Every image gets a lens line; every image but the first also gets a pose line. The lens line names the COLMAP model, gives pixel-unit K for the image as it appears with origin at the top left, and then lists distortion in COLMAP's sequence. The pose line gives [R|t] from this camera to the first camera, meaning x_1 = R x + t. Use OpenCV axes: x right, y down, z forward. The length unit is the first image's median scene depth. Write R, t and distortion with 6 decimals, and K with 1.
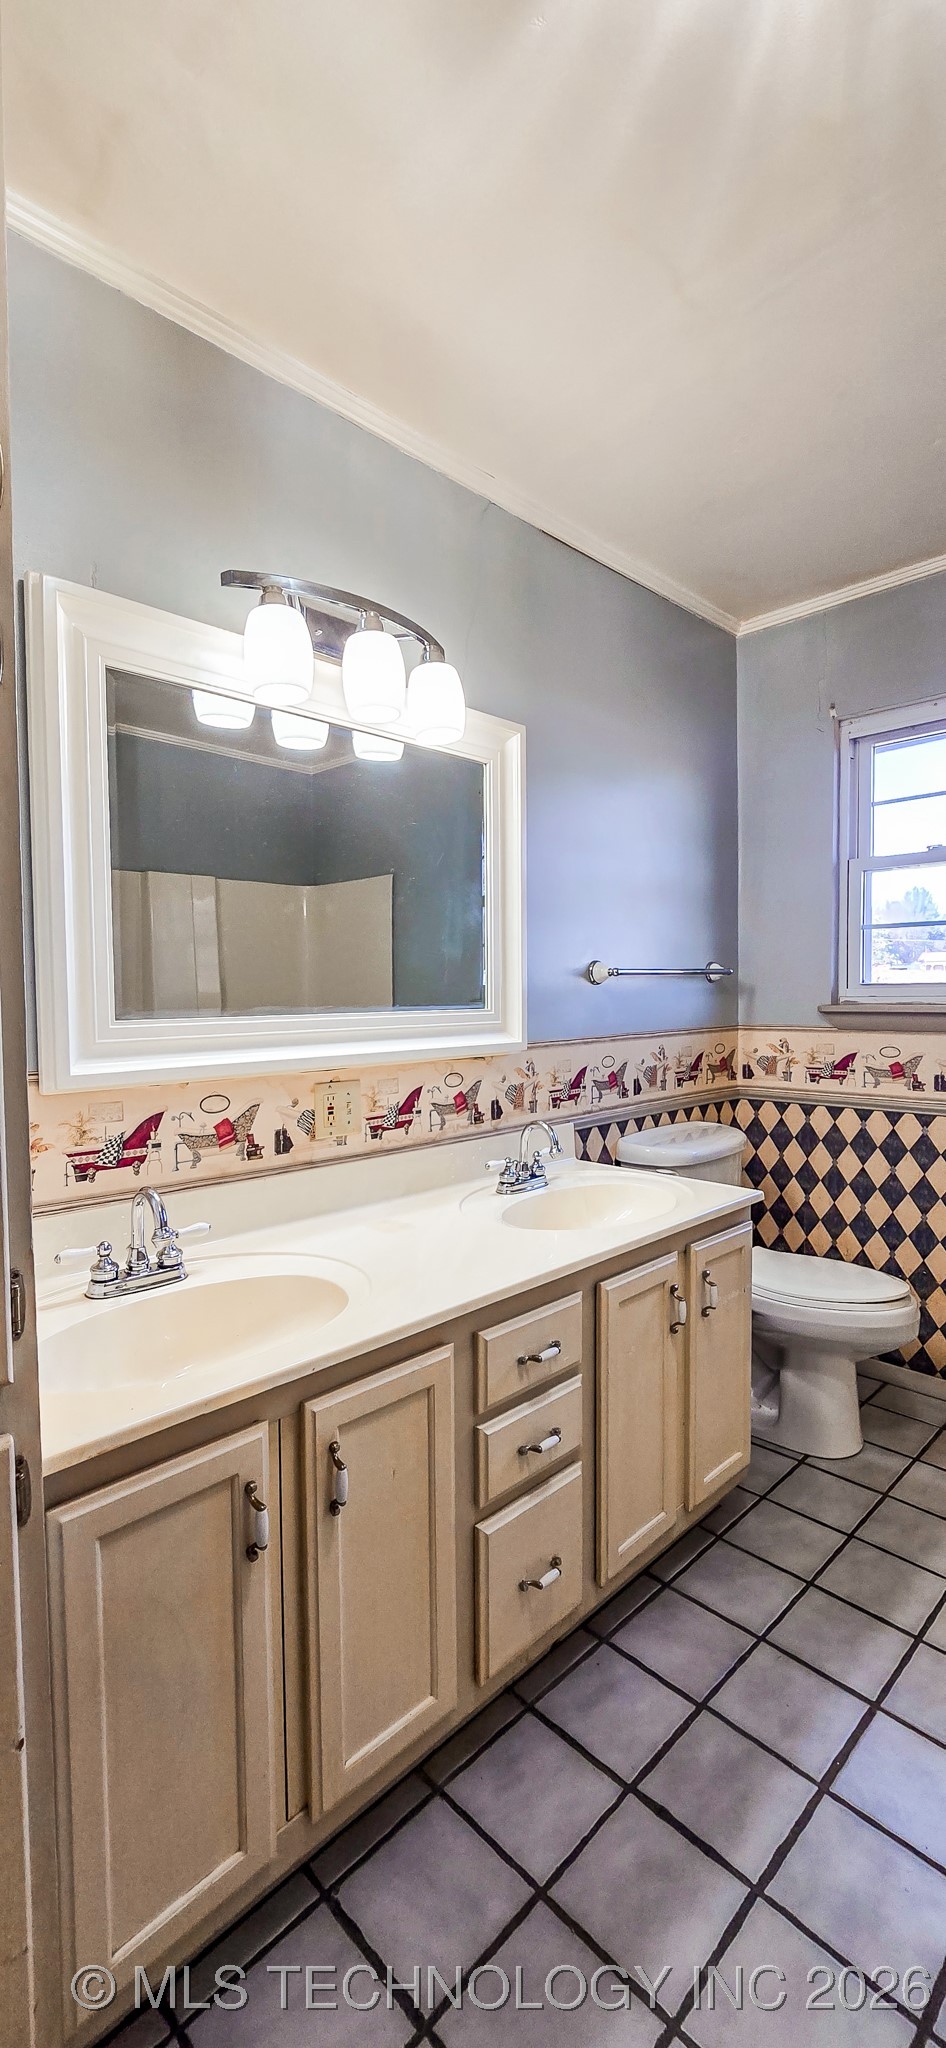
lens RADIAL K [[909.0, 0, 471.5], [0, 909.0, 1000.7], [0, 0, 1]] dist [-0.010517, 0.029405]
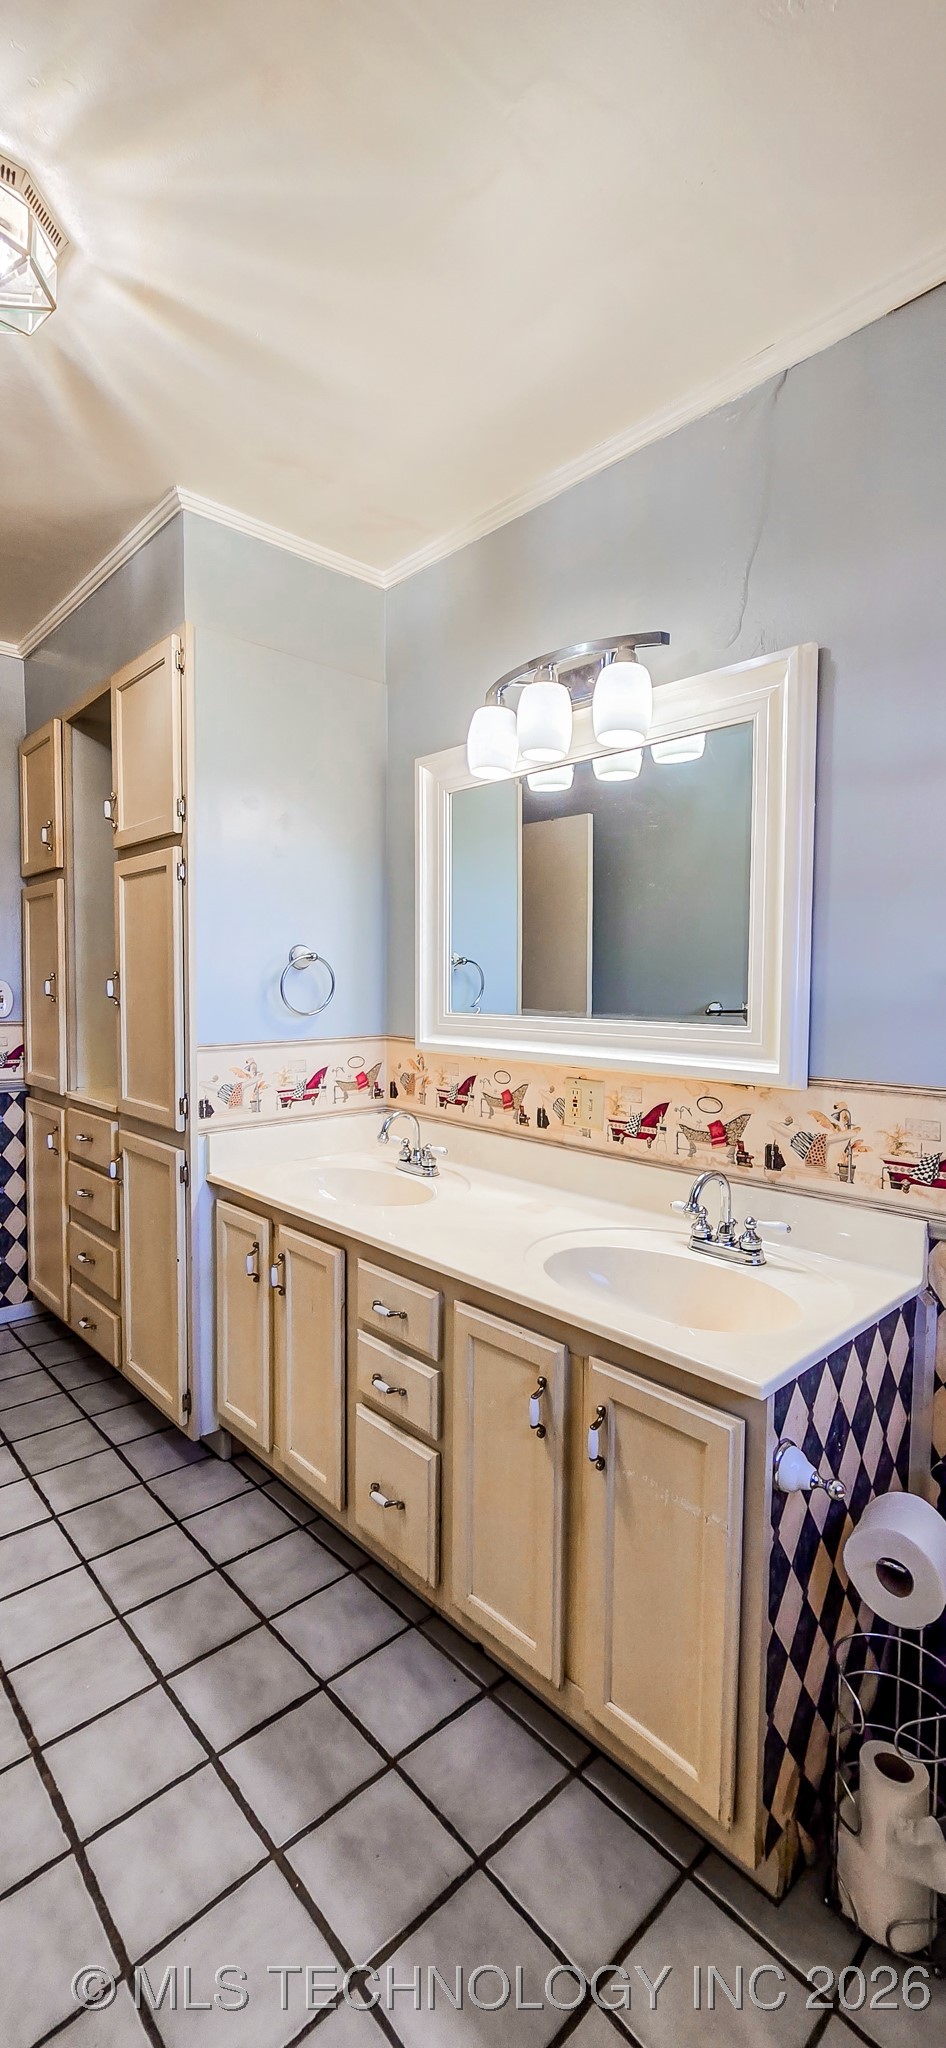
lens RADIAL K [[836.8, 0, 474.8], [0, 836.8, 1032.4], [0, 0, 1]] dist [-0.000755, -0.000691]
pose [[-0.047895, 0.049674, -0.997616, 0.914263], [-0.040581, 0.997841, 0.051634, -0.016839], [0.998028, 0.042957, -0.045776, 0.939991]]
